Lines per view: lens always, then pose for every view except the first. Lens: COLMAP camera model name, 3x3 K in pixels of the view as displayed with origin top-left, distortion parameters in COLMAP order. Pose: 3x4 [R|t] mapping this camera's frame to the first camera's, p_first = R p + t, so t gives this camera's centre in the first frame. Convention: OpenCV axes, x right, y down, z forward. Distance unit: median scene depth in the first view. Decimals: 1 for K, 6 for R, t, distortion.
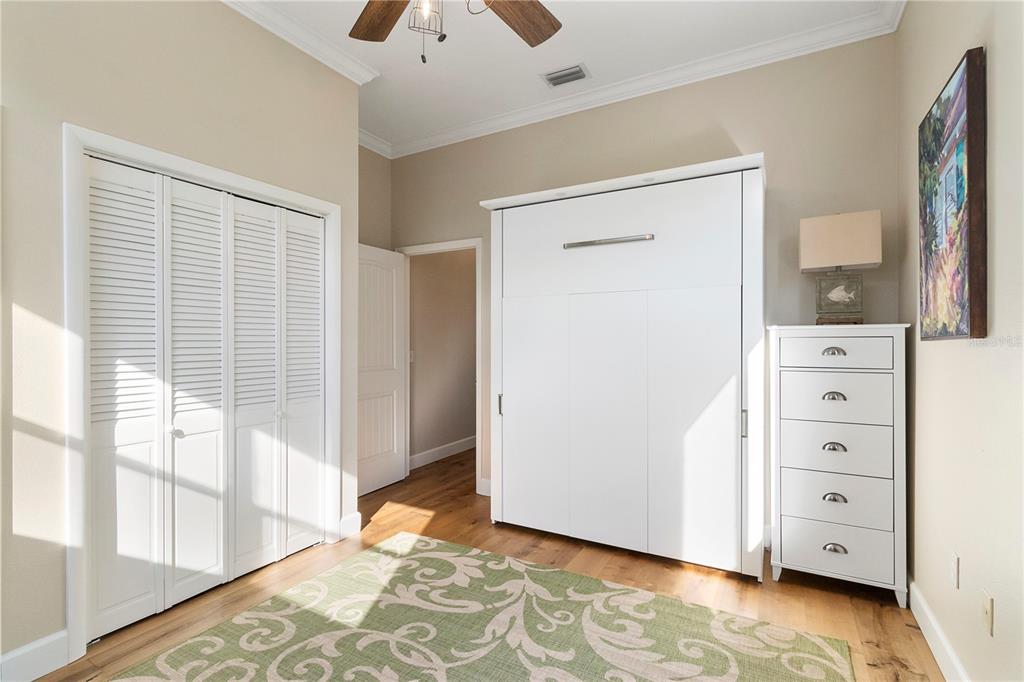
lens RADIAL K [[479.4, 0, 509.2], [0, 479.4, 338.9], [0, 0, 1]] dist [0.000563, 0.000057]
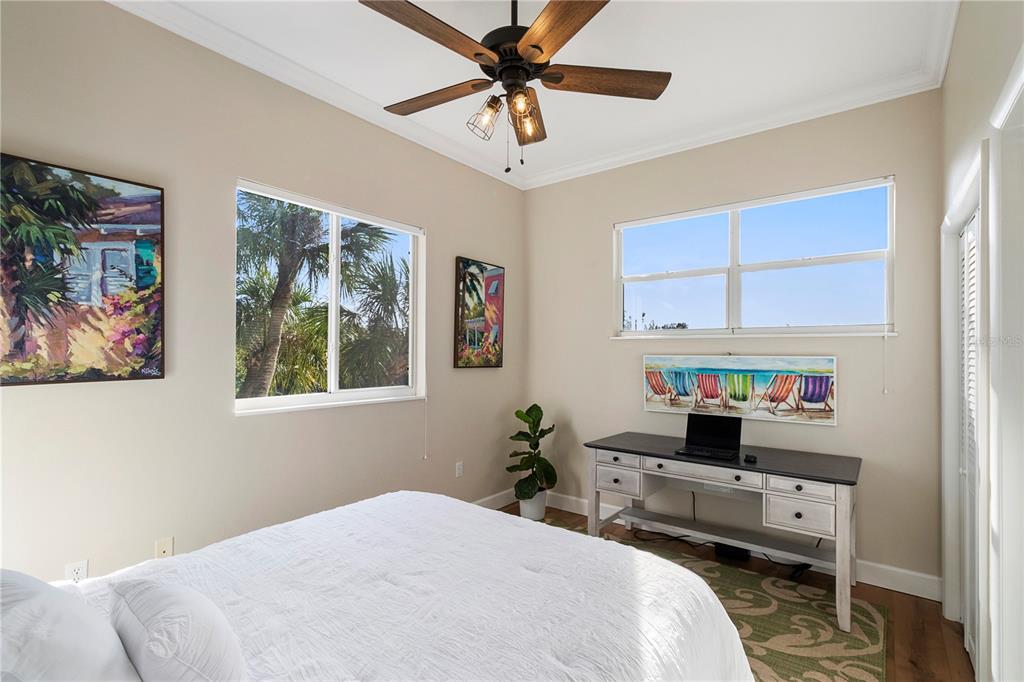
lens RADIAL K [[479.4, 0, 510.9], [0, 479.4, 344.9], [0, 0, 1]] dist [0.000563, 0.000057]
pose [[-0.989686, -0.001715, 0.143247, -0.220605], [-0.004420, 0.999818, -0.018566, -0.054114], [-0.143189, -0.019007, -0.989513, 1.482696]]
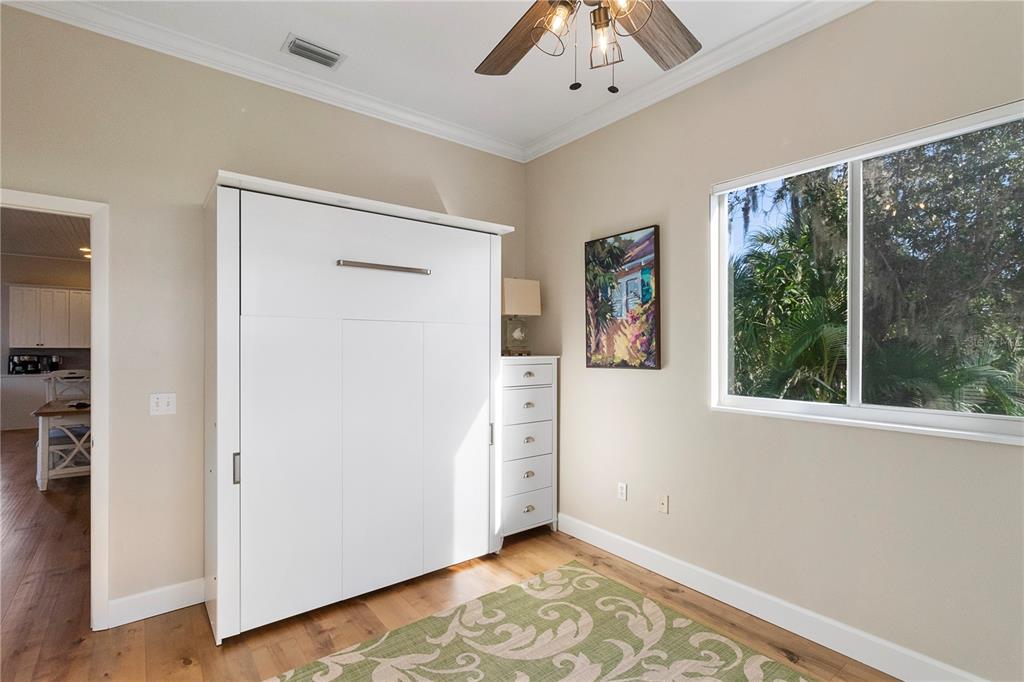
lens RADIAL K [[479.4, 0, 506.8], [0, 479.4, 347.1], [0, 0, 1]] dist [0.000563, 0.000057]
pose [[0.387628, 0.001540, 0.921814, -0.707411], [-0.006284, 0.999980, 0.000972, -0.059174], [-0.921794, -0.006169, 0.387630, 0.506613]]
